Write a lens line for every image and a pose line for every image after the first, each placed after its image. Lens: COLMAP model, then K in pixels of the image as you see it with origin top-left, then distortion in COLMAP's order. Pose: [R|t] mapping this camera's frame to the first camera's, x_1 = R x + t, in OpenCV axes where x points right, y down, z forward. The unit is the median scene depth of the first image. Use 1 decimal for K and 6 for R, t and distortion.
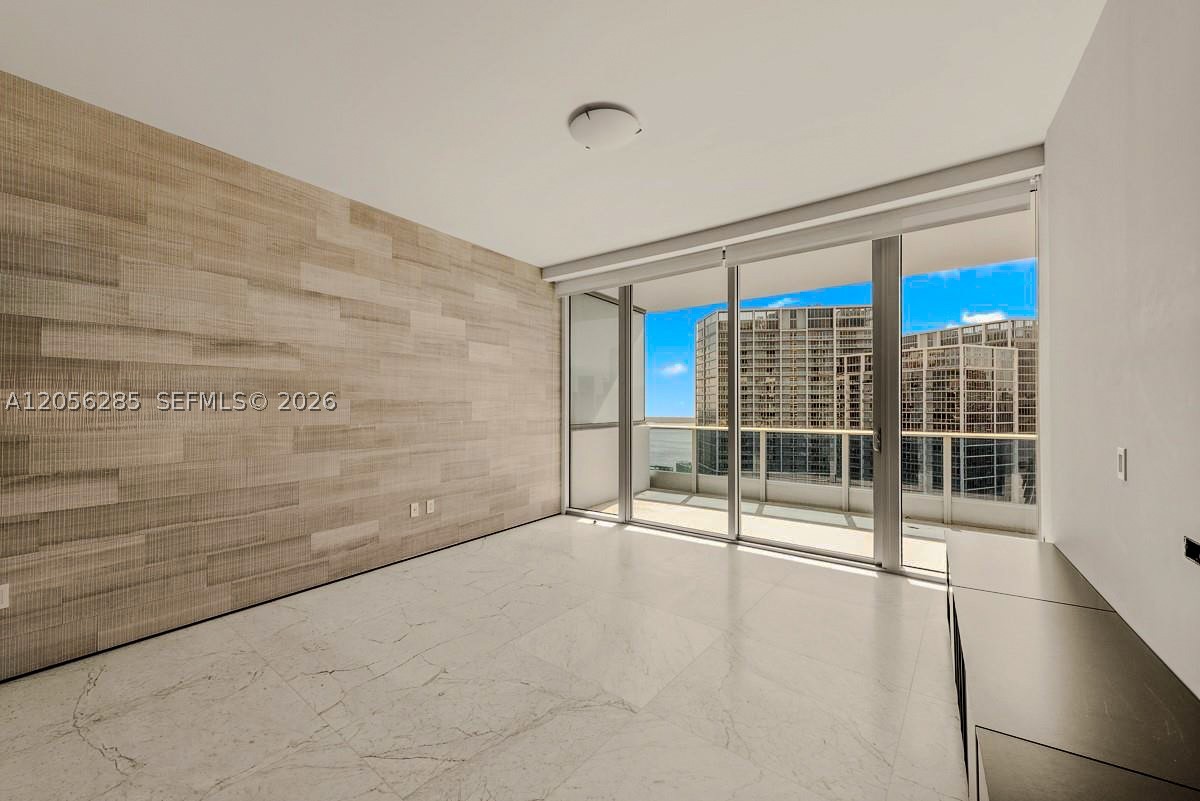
lens RADIAL K [[453.0, 0, 600.0], [0, 453.0, 400.5], [0, 0, 1]] dist [-0.000400, -0.000133]
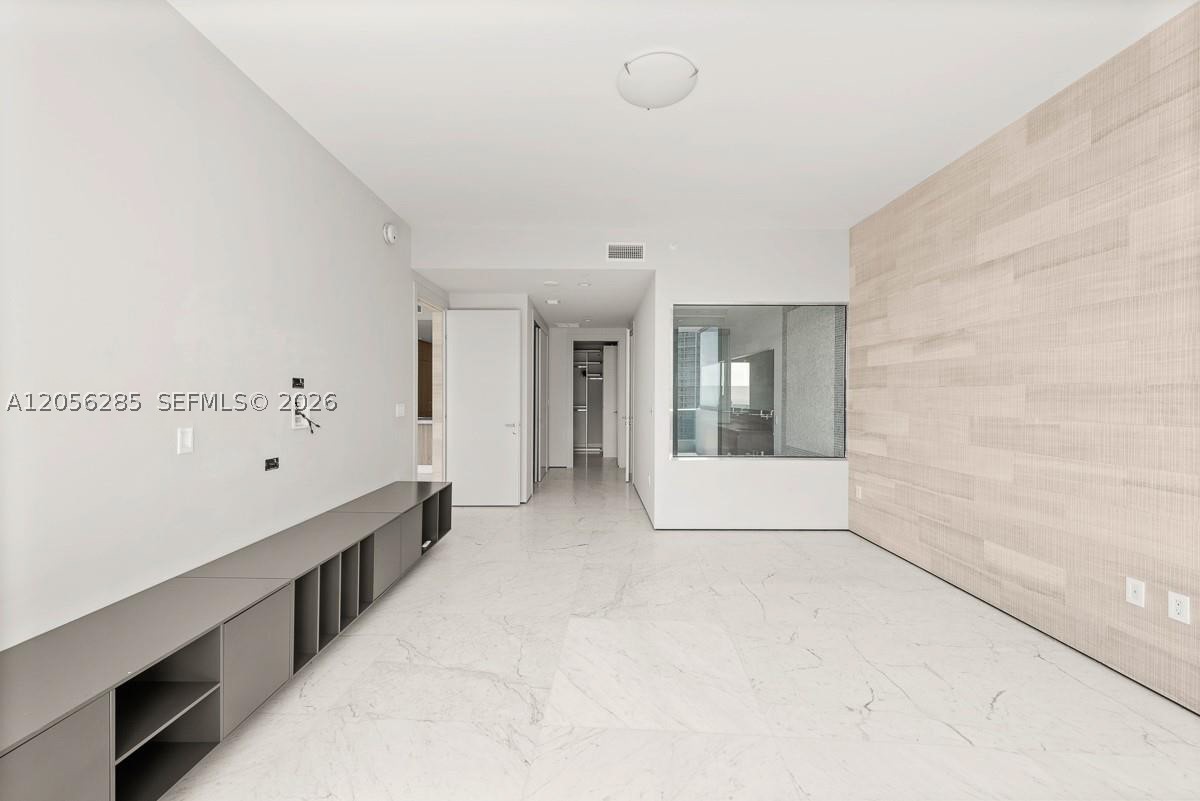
lens RADIAL K [[453.0, 0, 600.0], [0, 453.0, 400.5], [0, 0, 1]] dist [-0.000400, -0.000133]
pose [[-0.810354, 0.002597, -0.585934, 0.479421], [0.002065, 0.999997, 0.001575, 0.021921], [0.585937, 0.000066, -0.810357, 1.277092]]
